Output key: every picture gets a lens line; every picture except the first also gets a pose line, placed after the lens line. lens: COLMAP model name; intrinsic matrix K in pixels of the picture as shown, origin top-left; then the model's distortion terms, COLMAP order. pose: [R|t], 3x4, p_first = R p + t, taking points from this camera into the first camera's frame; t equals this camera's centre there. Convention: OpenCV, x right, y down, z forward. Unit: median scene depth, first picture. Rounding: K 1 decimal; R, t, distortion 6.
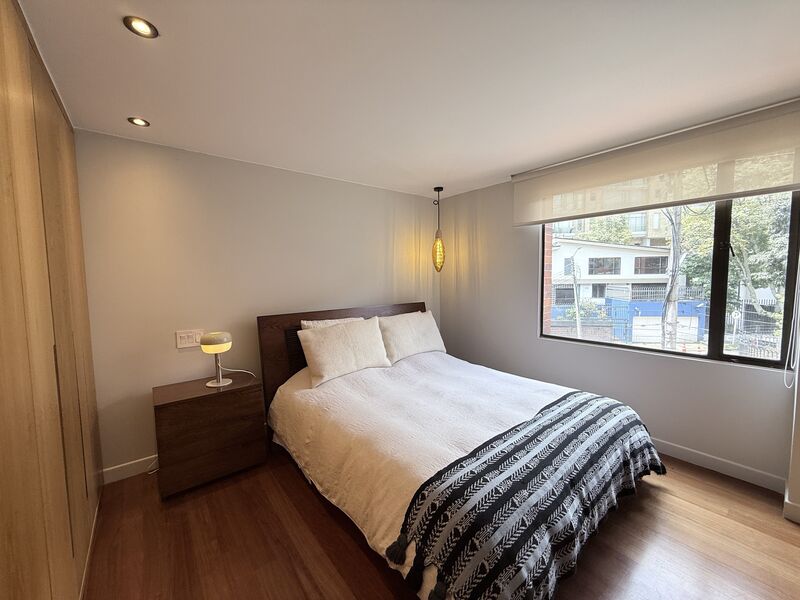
lens RADIAL K [[318.8, 0, 397.5], [0, 318.8, 298.6], [0, 0, 1]] dist [0.000399, -0.000107]
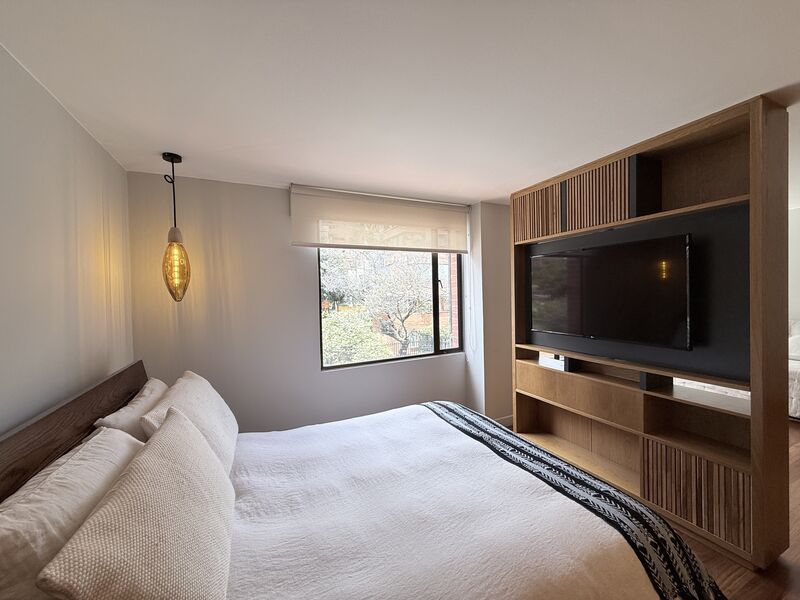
lens RADIAL K [[318.8, 0, 397.5], [0, 318.8, 298.6], [0, 0, 1]] dist [0.000399, -0.000107]
pose [[0.239525, -0.009799, 0.970841, -0.475443], [0.089024, 0.995958, -0.011912, -0.066828], [-0.966800, 0.089282, 0.239429, 0.696087]]
